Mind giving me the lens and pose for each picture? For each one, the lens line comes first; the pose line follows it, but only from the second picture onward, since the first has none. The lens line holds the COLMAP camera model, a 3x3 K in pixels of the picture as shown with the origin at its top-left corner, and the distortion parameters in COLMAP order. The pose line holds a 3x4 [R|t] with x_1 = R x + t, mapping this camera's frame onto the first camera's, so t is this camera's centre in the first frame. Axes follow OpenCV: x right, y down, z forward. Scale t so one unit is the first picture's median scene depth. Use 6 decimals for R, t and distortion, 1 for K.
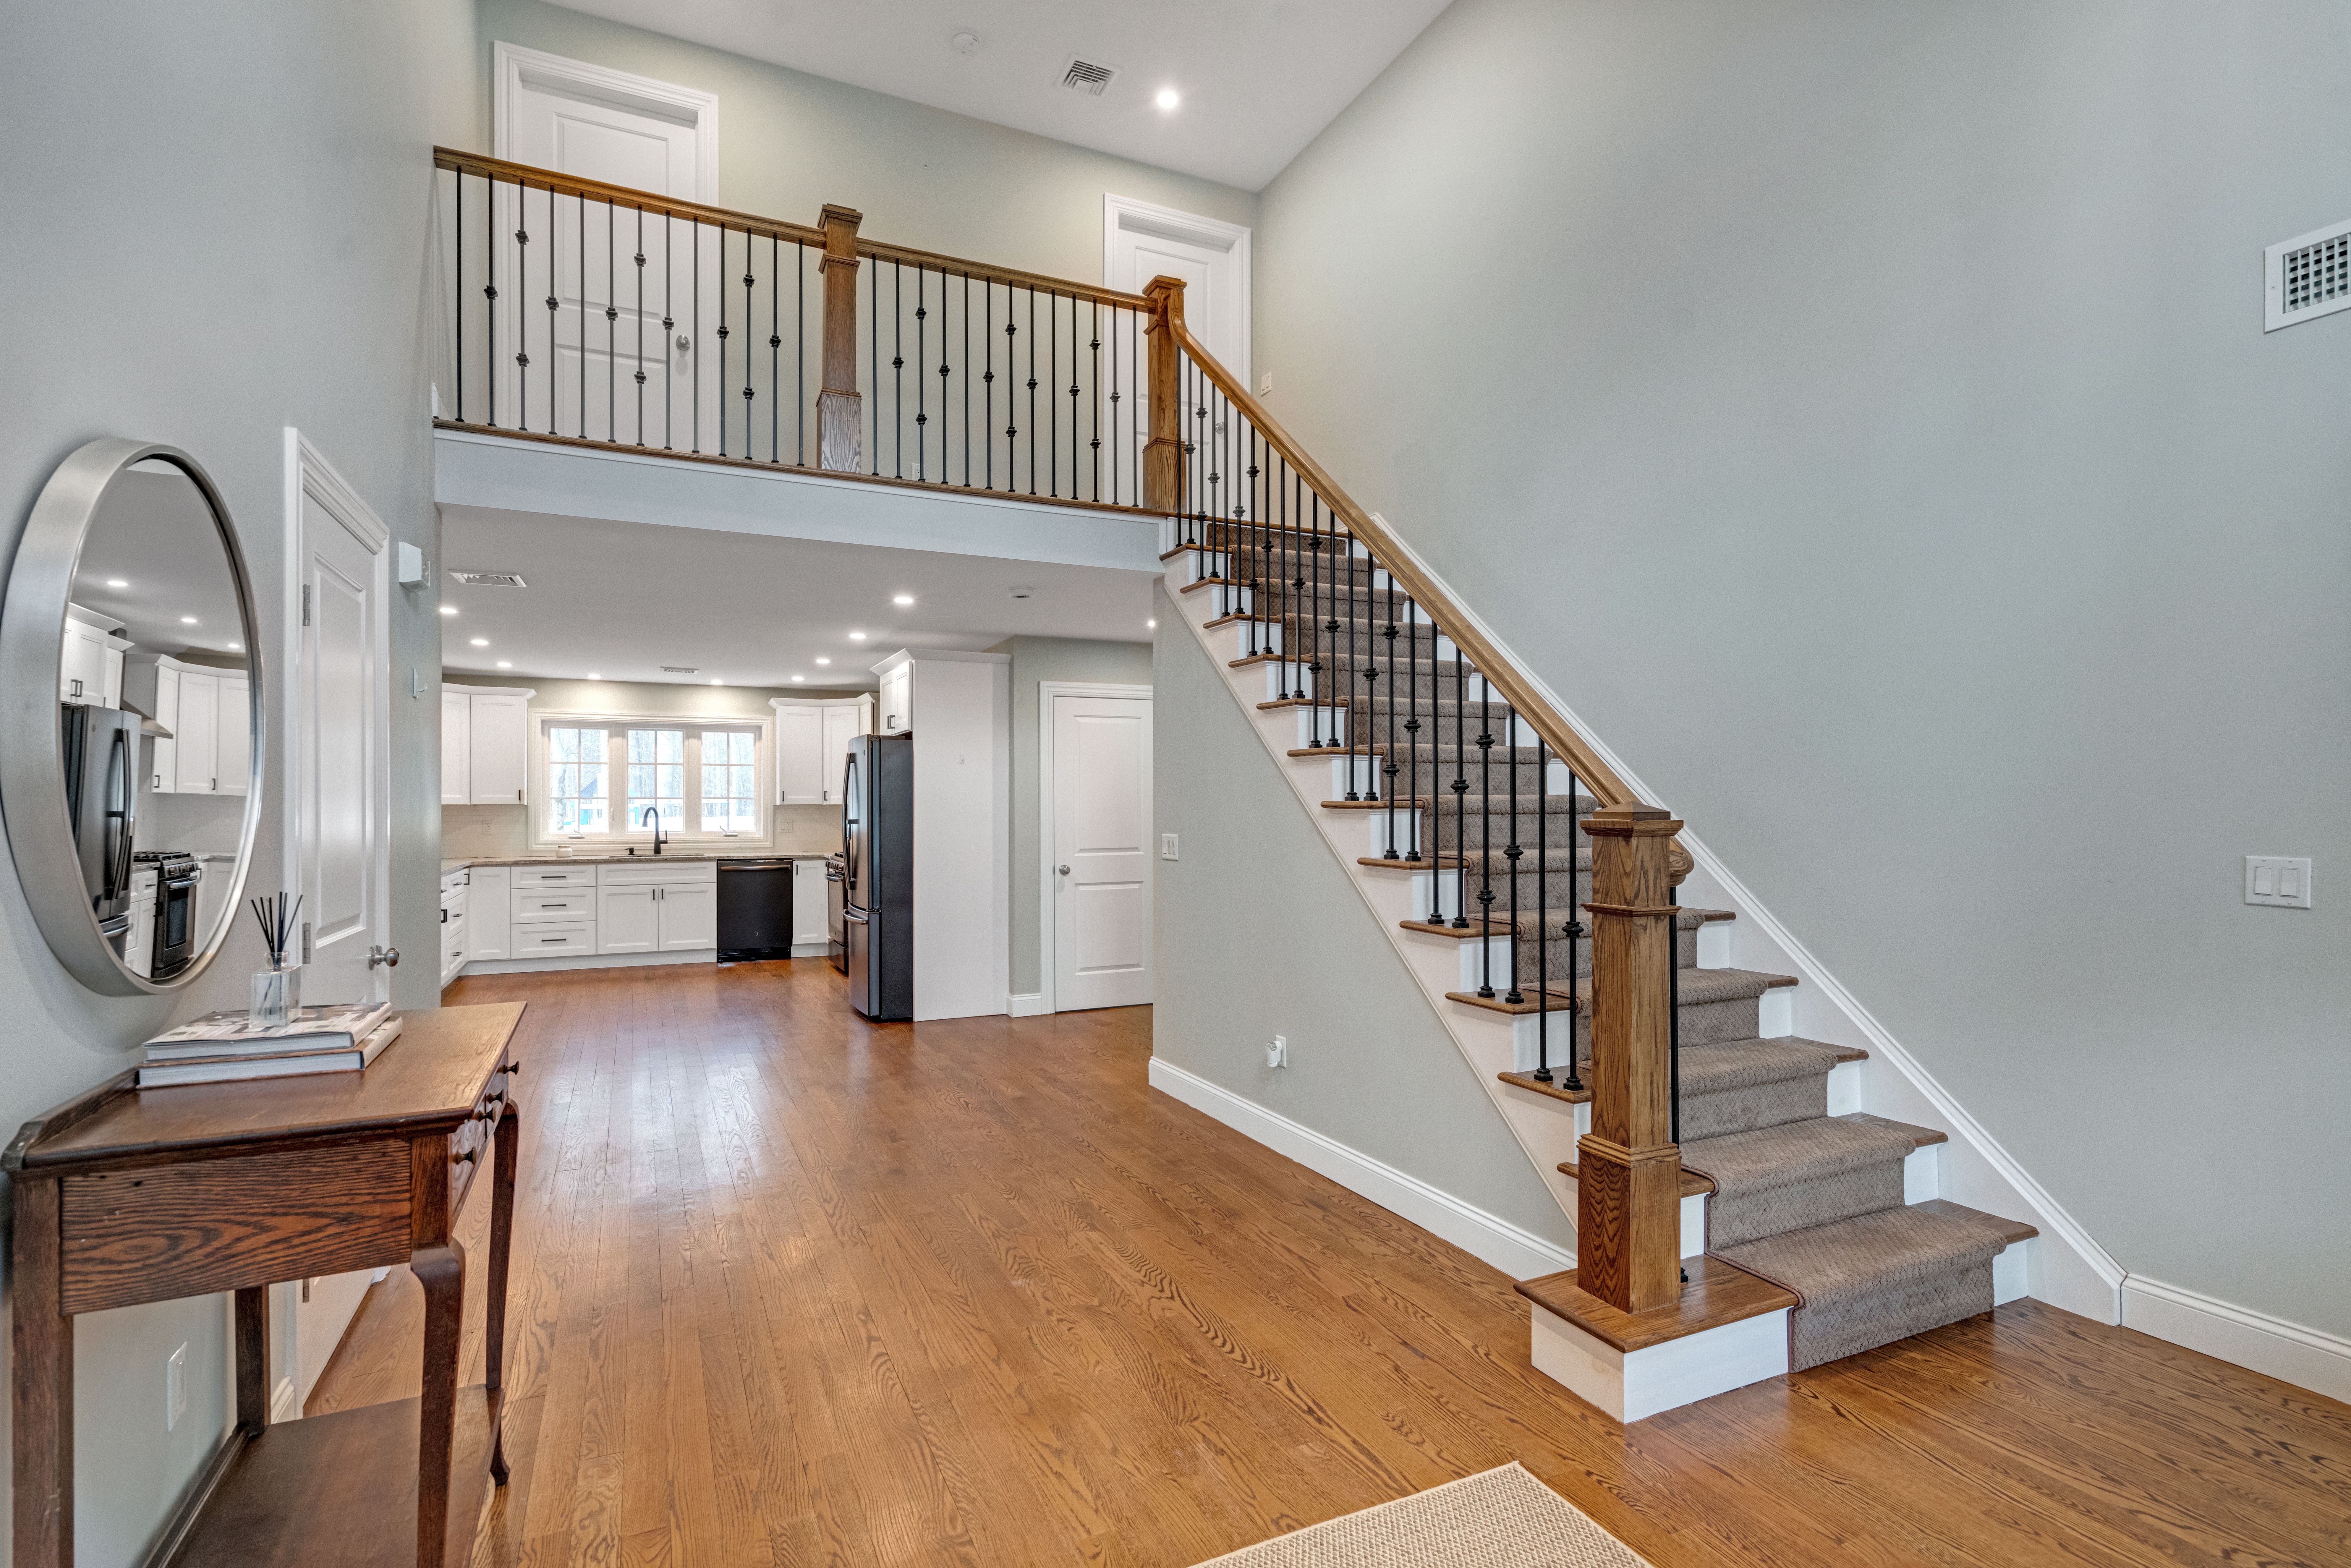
lens RADIAL K [[1112.3, 0, 1164.6], [0, 1112.3, 813.4], [0, 0, 1]] dist [0.000677, 0.000756]
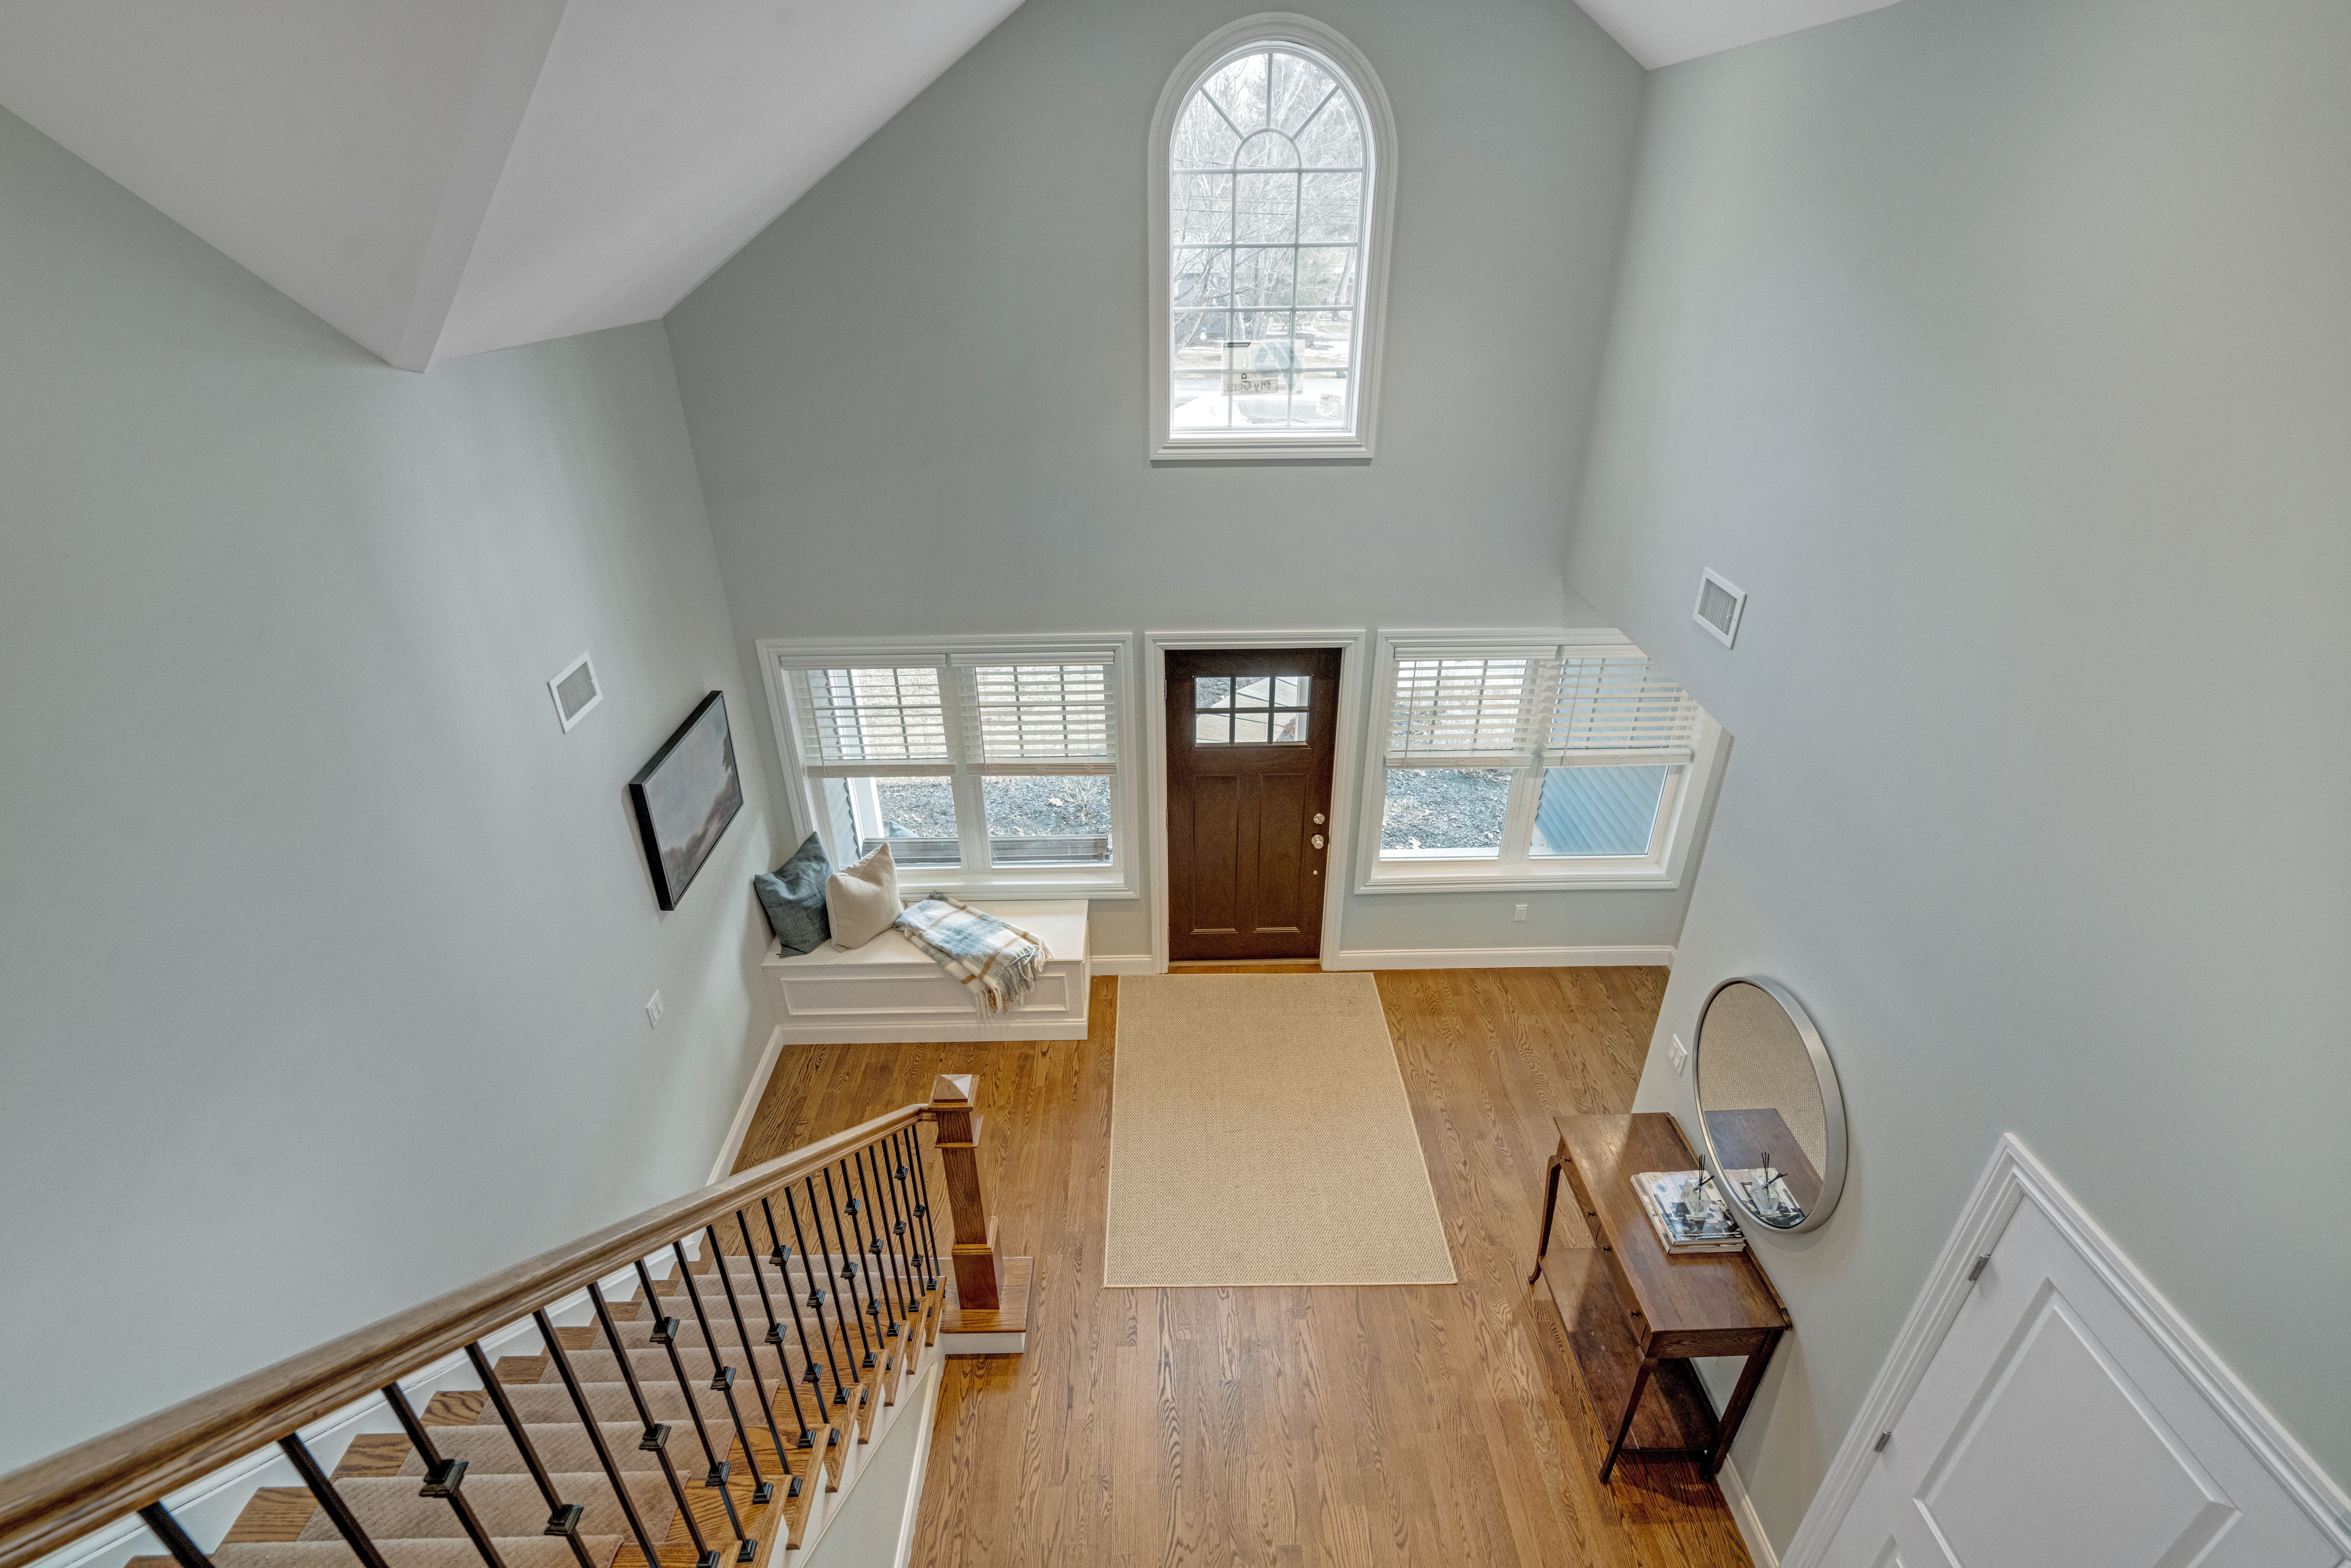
lens RADIAL K [[1080.2, 0, 1175.5], [0, 1080.2, 784.0], [0, 0, 1]] dist [-0.001771, -0.000638]
pose [[-0.915655, -0.191097, 0.353635, -0.272852], [0.004411, 0.874936, 0.484219, -0.964788], [-0.401941, 0.444937, -0.800297, 1.672563]]
